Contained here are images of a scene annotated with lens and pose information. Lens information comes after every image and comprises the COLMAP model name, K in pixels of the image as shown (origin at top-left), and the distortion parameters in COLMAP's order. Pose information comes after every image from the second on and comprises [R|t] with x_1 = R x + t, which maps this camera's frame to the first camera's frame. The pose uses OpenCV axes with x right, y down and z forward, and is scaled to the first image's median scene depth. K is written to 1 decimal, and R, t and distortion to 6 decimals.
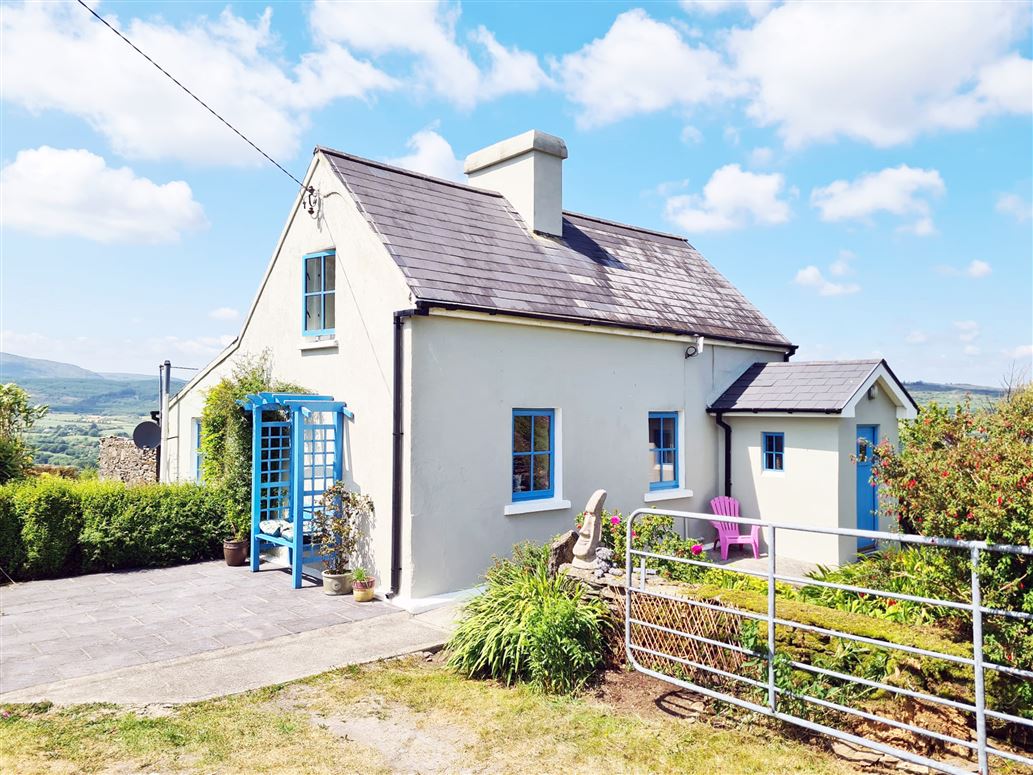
lens RADIAL K [[757.2, 0, 541.9], [0, 757.2, 377.5], [0, 0, 1]] dist [0.055489, -0.043254]
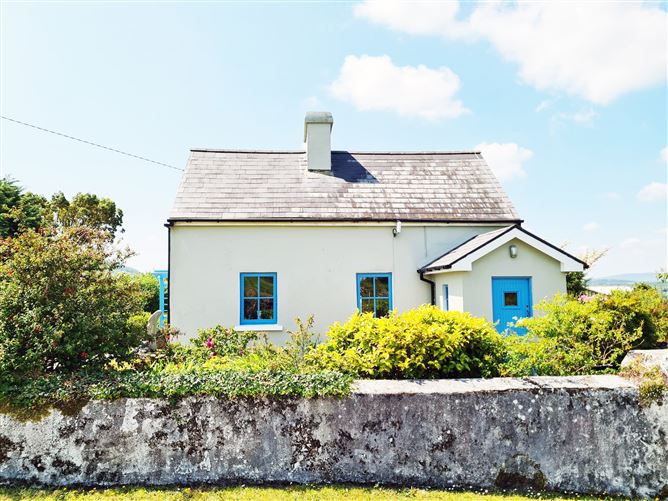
lens RADIAL K [[489.7, 0, 339.3], [0, 489.7, 257.7], [0, 0, 1]] dist [0.055489, -0.043254]
pose [[0.794182, -0.063523, -0.604351, 0.785239], [0.041852, 0.997878, -0.049888, 0.067008], [0.606237, 0.014327, 0.795155, 0.199860]]
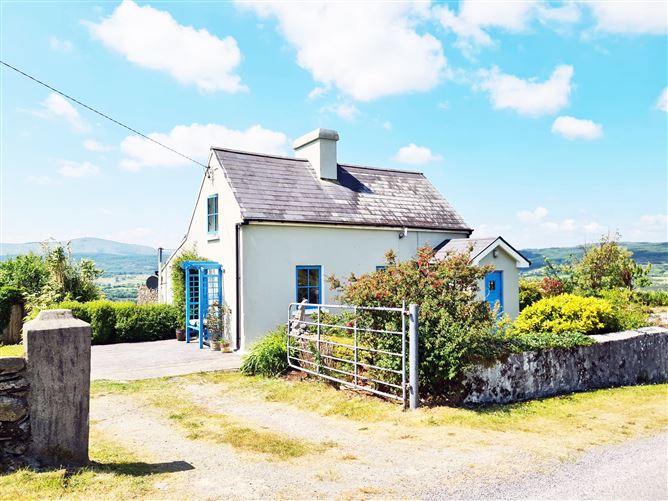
lens RADIAL K [[489.7, 0, 349.5], [0, 489.7, 241.7], [0, 0, 1]] dist [0.055489, -0.043254]
pose [[0.986322, -0.027915, -0.162450, 0.309004], [0.025811, 0.999554, -0.015053, -0.002142], [0.162798, 0.010654, 0.986602, -0.310695]]
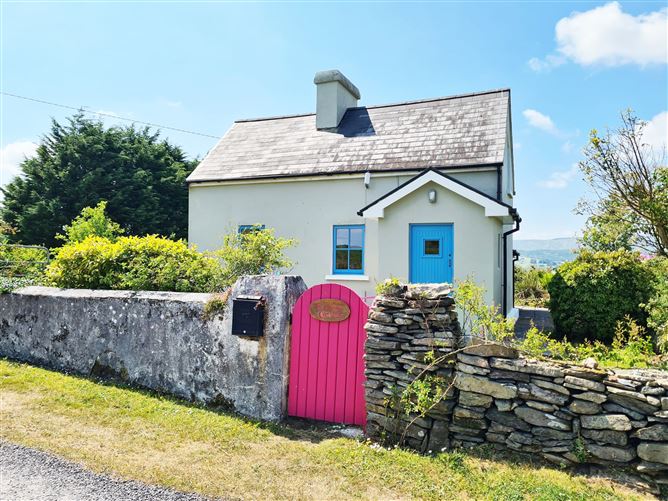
lens RADIAL K [[489.7, 0, 340.0], [0, 489.7, 257.4], [0, 0, 1]] dist [0.055489, -0.043254]
pose [[0.447178, -0.016955, -0.894284, 1.178731], [0.025368, 0.999659, -0.006268, 0.131175], [0.894085, -0.019884, 0.447455, 0.599408]]
